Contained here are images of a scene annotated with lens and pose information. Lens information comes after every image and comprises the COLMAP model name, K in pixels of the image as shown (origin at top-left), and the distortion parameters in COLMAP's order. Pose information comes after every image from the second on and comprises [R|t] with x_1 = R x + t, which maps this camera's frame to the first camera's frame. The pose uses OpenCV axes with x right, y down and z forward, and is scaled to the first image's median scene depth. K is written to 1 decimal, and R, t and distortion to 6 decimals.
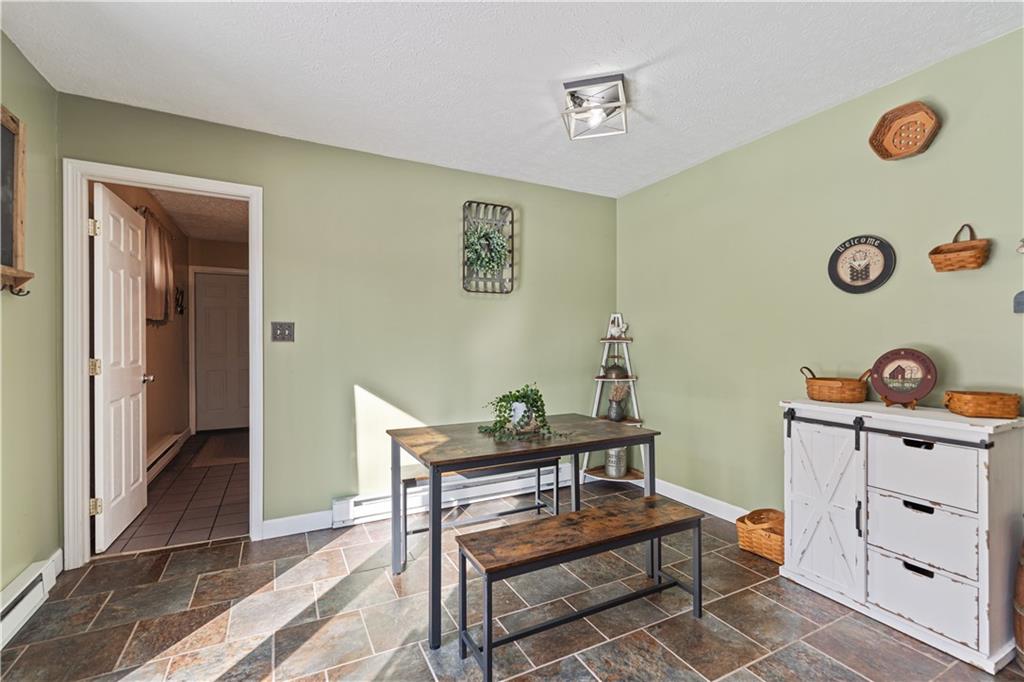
lens RADIAL K [[449.5, 0, 511.2], [0, 449.5, 344.3], [0, 0, 1]] dist [0.001082, 0.000030]
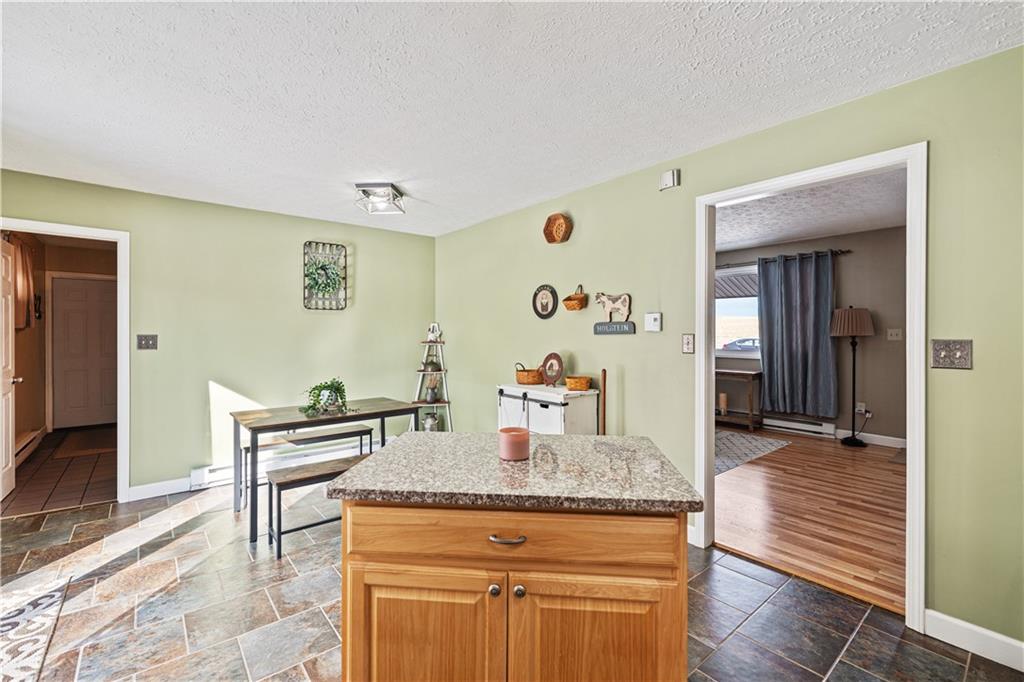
lens RADIAL K [[443.3, 0, 513.9], [0, 443.3, 332.8], [0, 0, 1]] dist [-0.000503, 0.000130]
pose [[0.976717, -0.001403, 0.214528, 0.260565], [0.002769, 0.999978, -0.006067, -0.044145], [-0.214515, 0.006520, 0.976699, -0.493982]]
